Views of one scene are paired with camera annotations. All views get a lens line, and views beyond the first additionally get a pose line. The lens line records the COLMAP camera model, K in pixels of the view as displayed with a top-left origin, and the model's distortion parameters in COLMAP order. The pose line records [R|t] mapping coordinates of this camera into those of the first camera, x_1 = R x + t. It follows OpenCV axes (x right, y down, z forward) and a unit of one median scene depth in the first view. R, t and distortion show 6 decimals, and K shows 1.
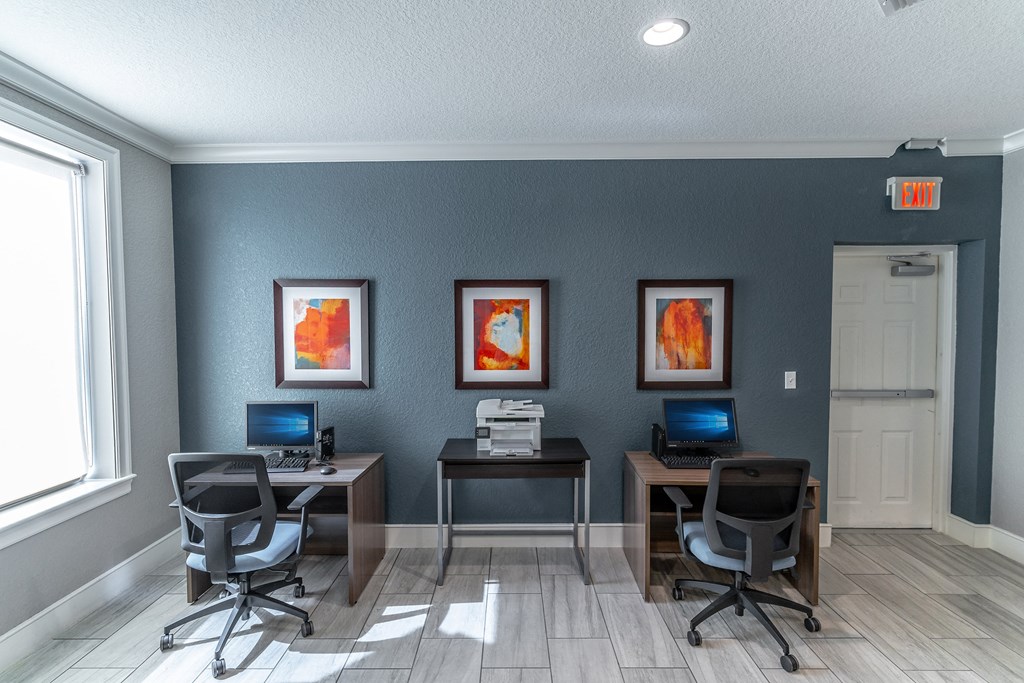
lens RADIAL K [[474.8, 0, 500.3], [0, 474.8, 337.4], [0, 0, 1]] dist [0.003463, 0.000597]
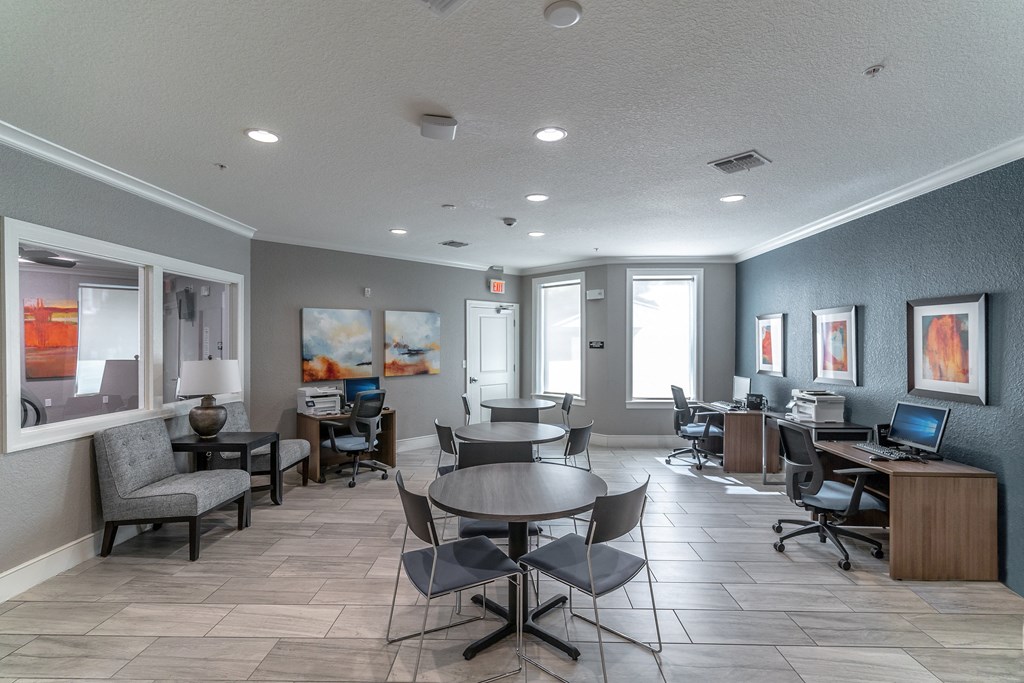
lens RADIAL K [[474.8, 0, 500.3], [0, 474.8, 337.4], [0, 0, 1]] dist [0.003463, 0.000597]
pose [[0.003953, 0.000059, -0.999992, 1.458065], [-0.031359, 0.999508, -0.000065, 0.000842], [0.999500, 0.031359, 0.003953, -0.006701]]
